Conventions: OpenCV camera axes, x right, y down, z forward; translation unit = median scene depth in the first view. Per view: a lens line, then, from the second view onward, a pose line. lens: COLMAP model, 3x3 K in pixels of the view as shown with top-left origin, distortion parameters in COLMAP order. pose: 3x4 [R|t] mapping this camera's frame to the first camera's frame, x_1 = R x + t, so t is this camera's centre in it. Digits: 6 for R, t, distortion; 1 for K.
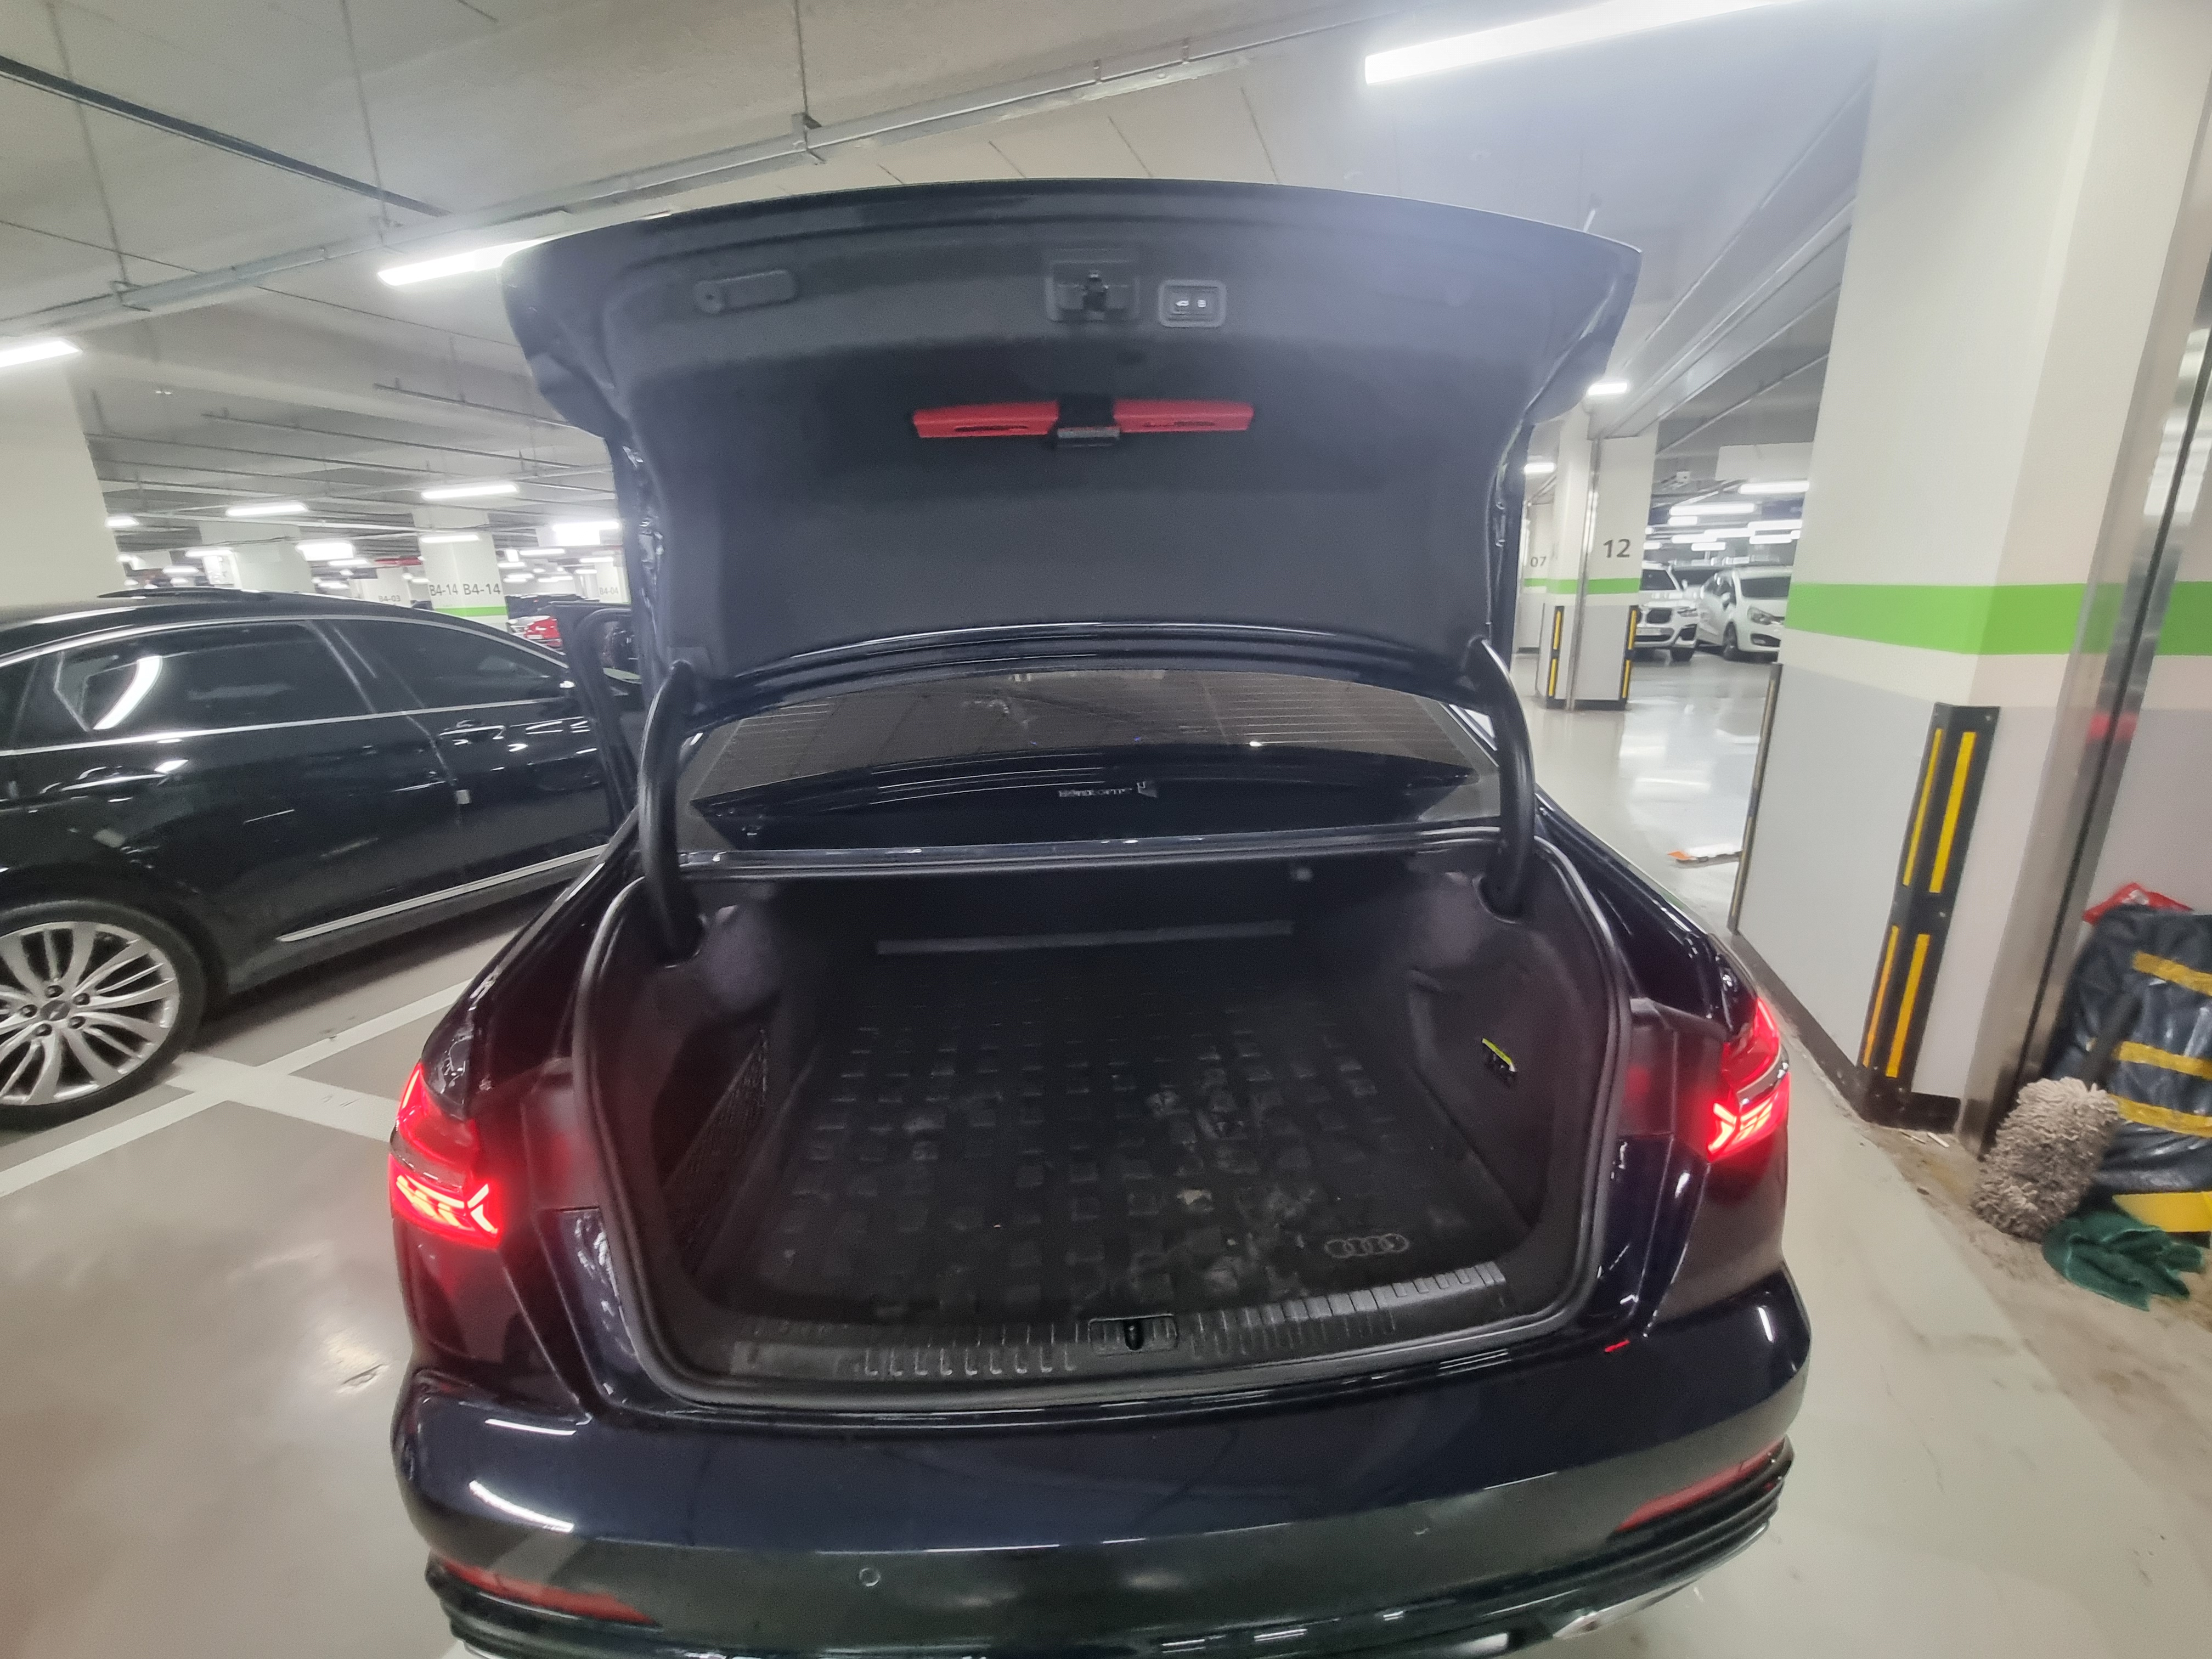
lens RADIAL K [[901.7, 0, 1118.3], [0, 901.7, 833.9], [0, 0, 1]] dist [-0.002093, -0.000509]
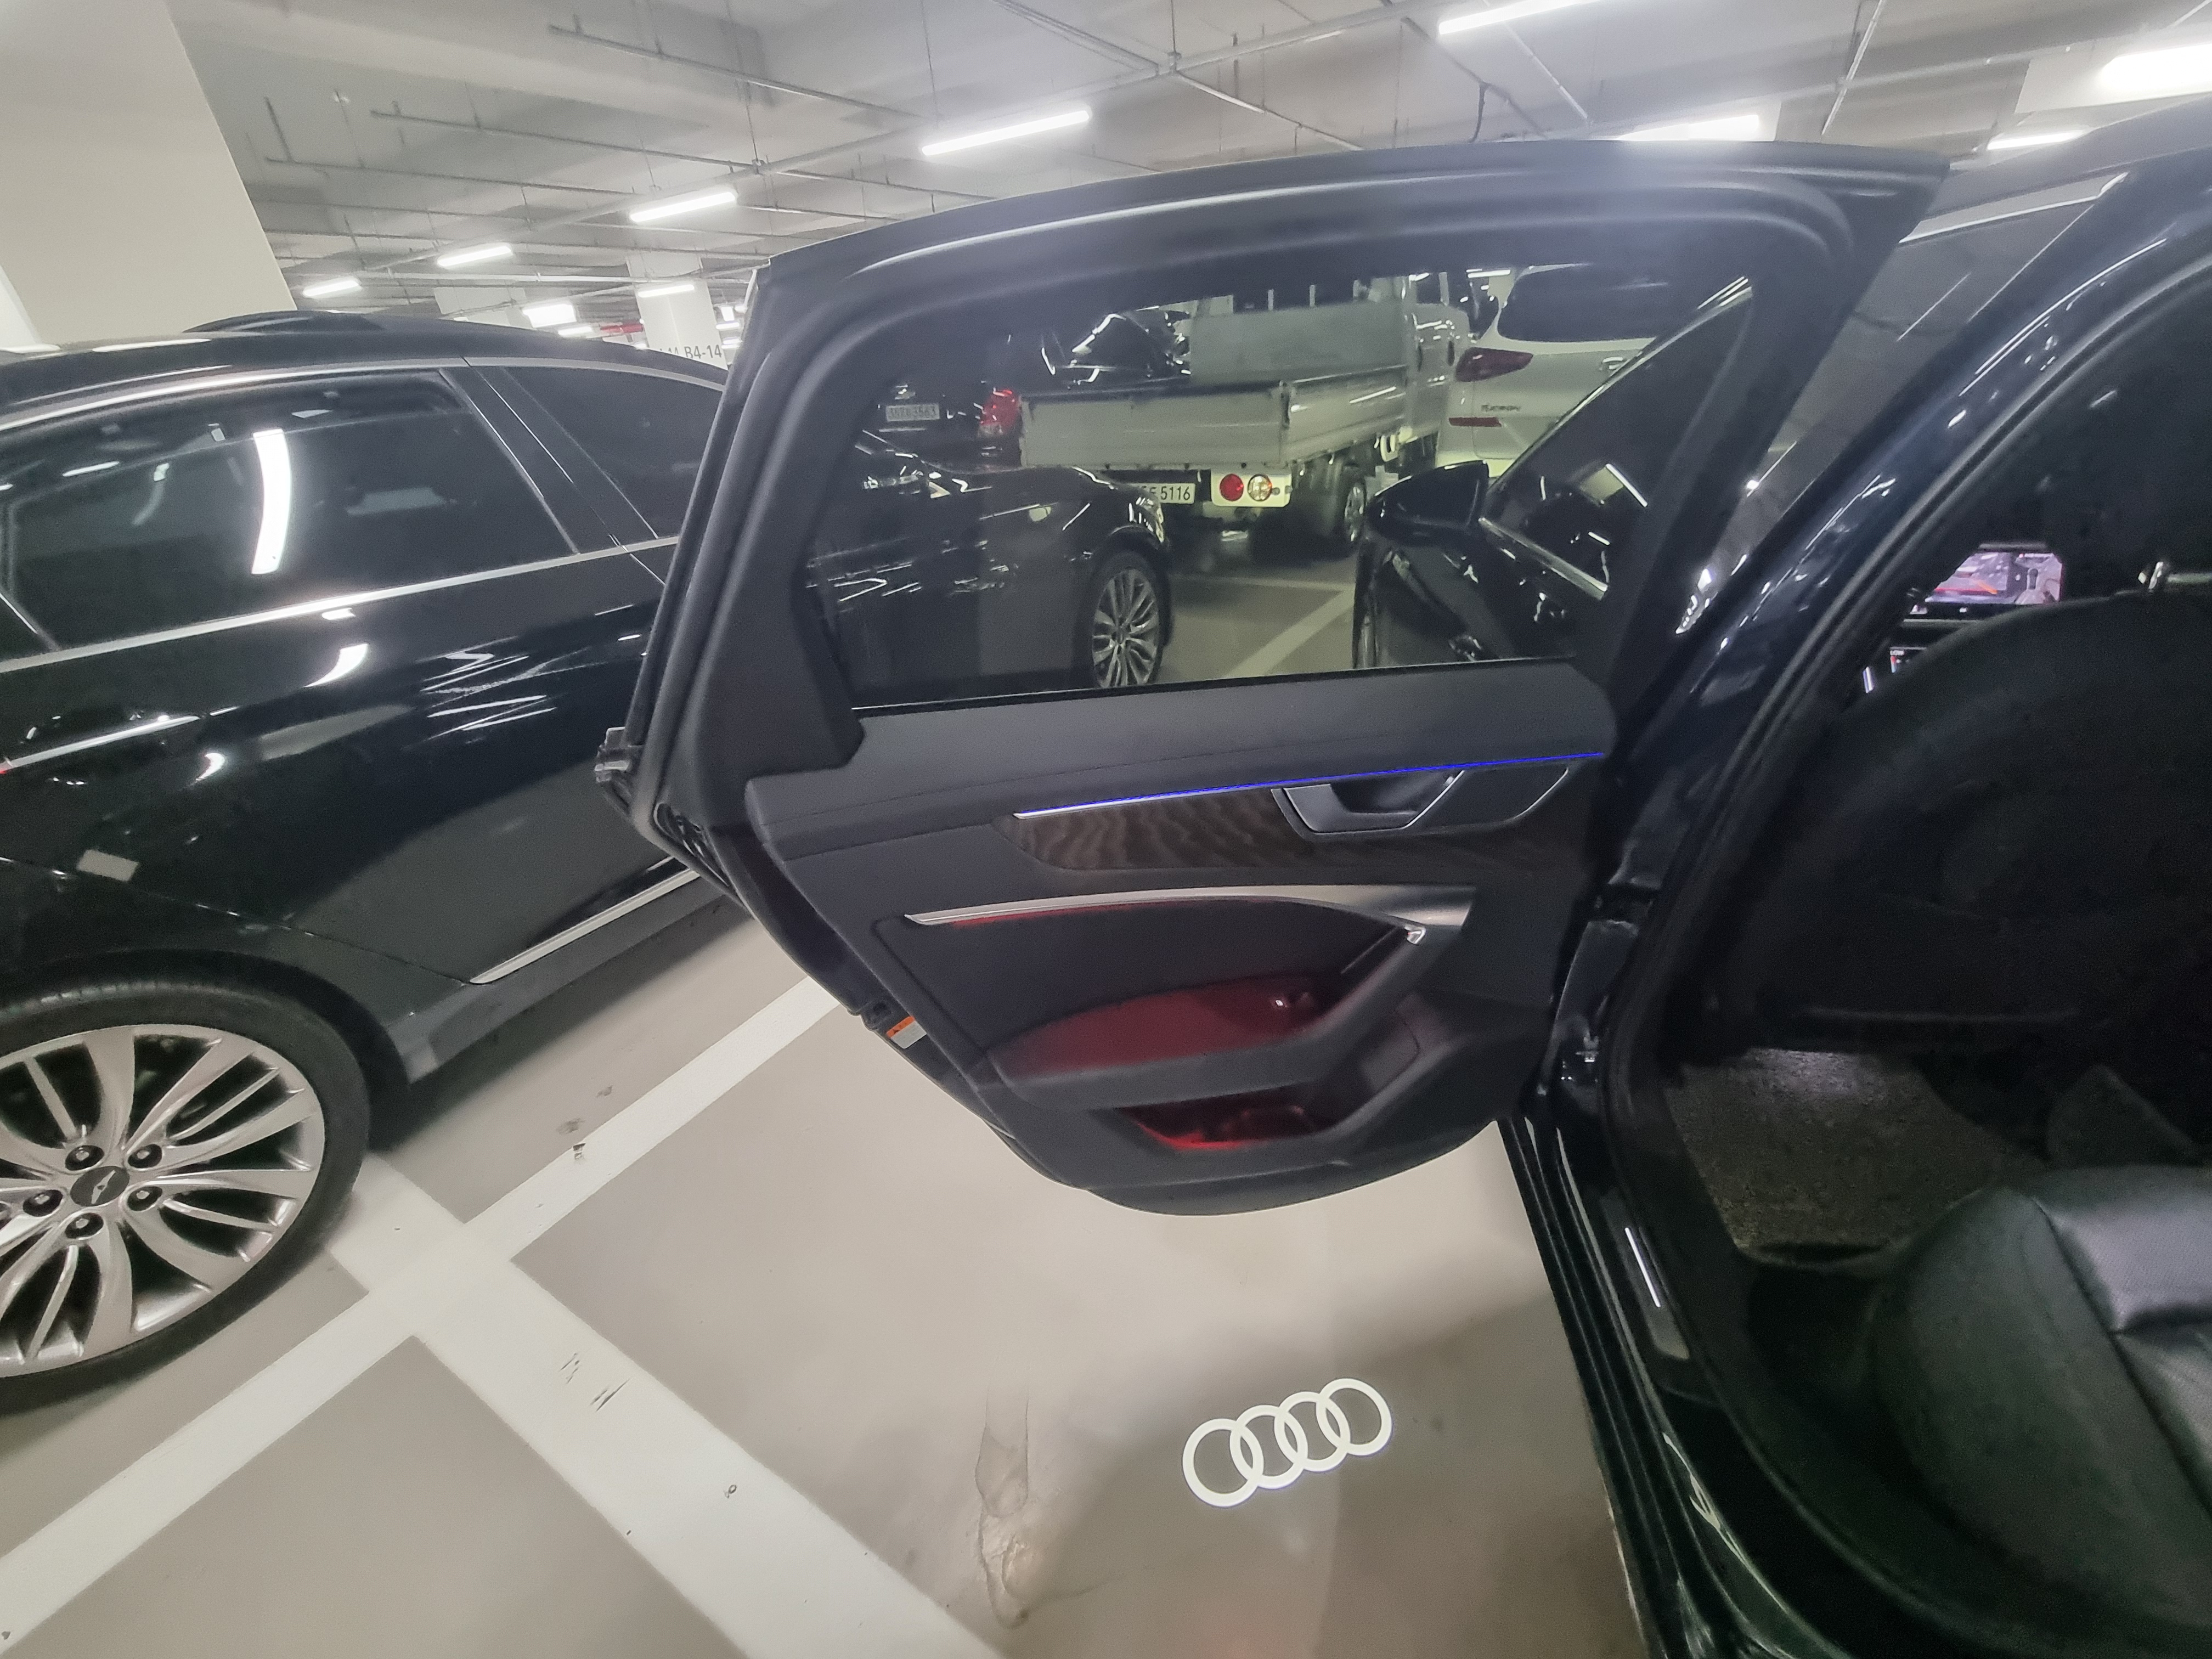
lens RADIAL K [[901.7, 0, 1118.3], [0, 901.7, 833.9], [0, 0, 1]] dist [-0.002093, -0.000509]
pose [[0.977656, 0.062206, -0.200797, -0.518444], [-0.012552, 0.970784, 0.239628, -0.138897], [0.209837, -0.231753, 0.949873, 0.687104]]
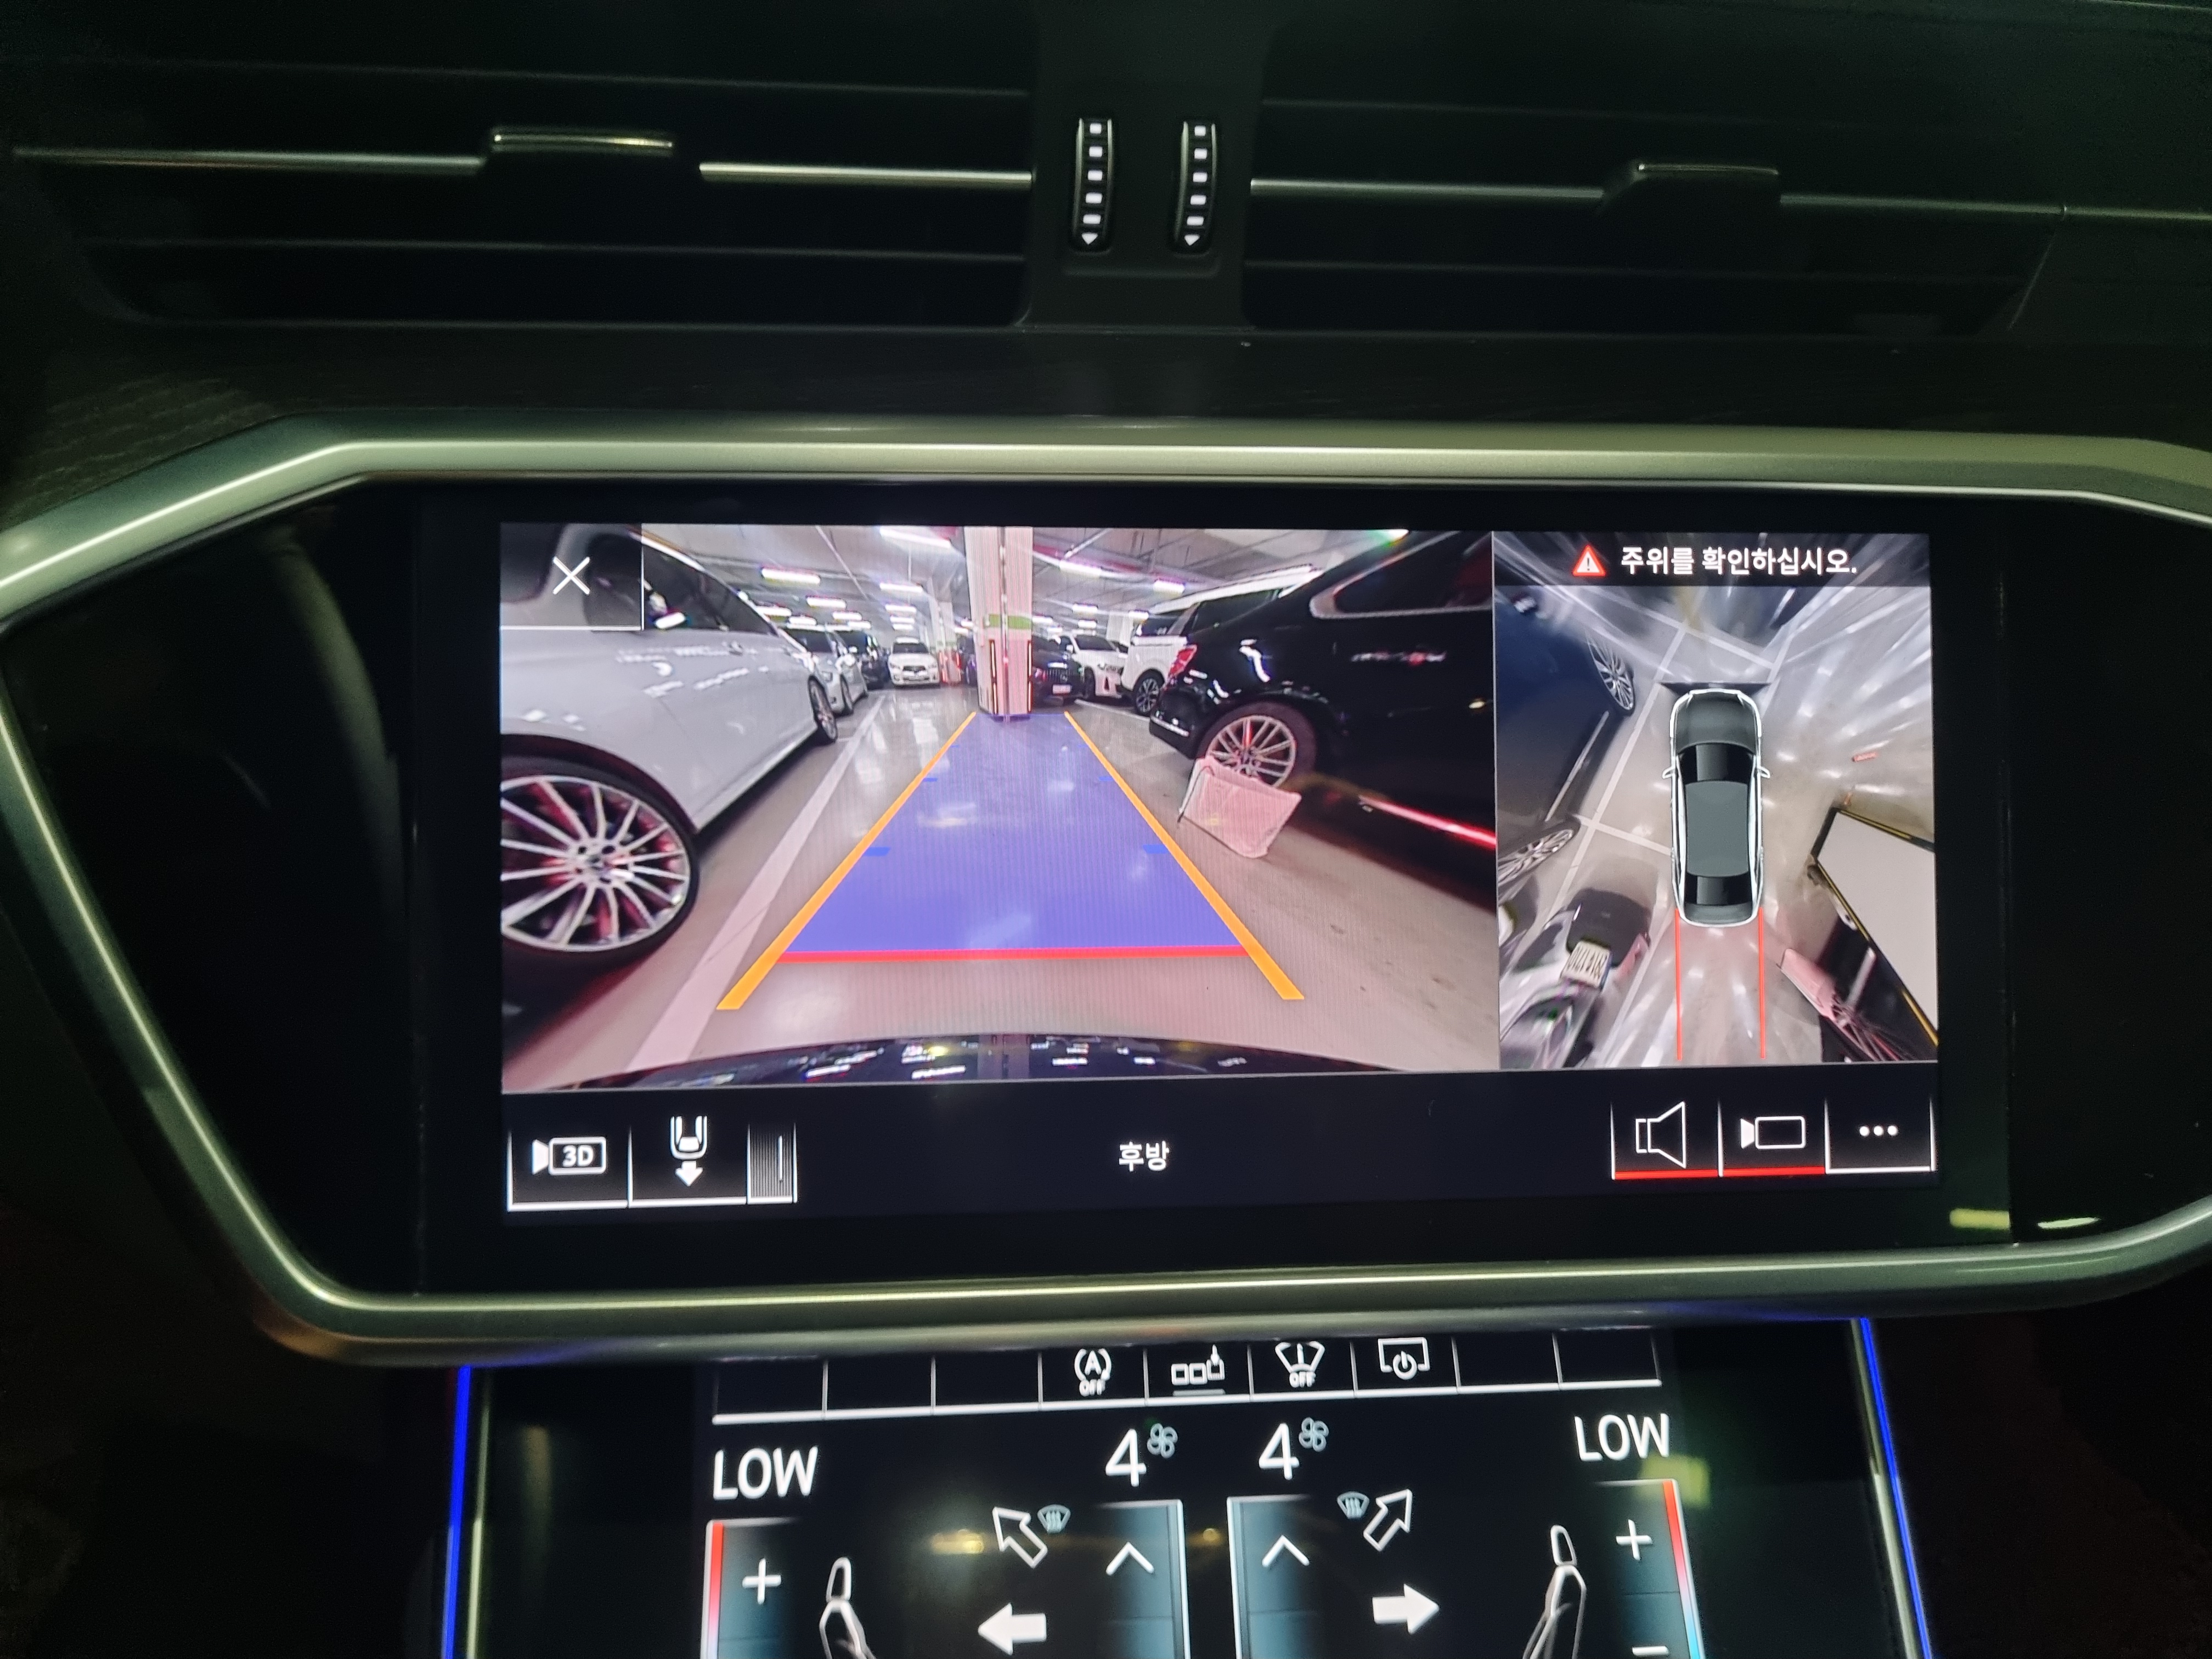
lens RADIAL K [[1693.6, 0, 1117.5], [0, 1693.6, 859.7], [0, 0, 1]] dist [0.038092, -0.046536]
pose [[0.983465, -0.025920, 0.179232, -0.093798], [-0.011501, 0.978767, 0.204654, -0.187683], [-0.180731, -0.203331, 0.962285, 1.351526]]
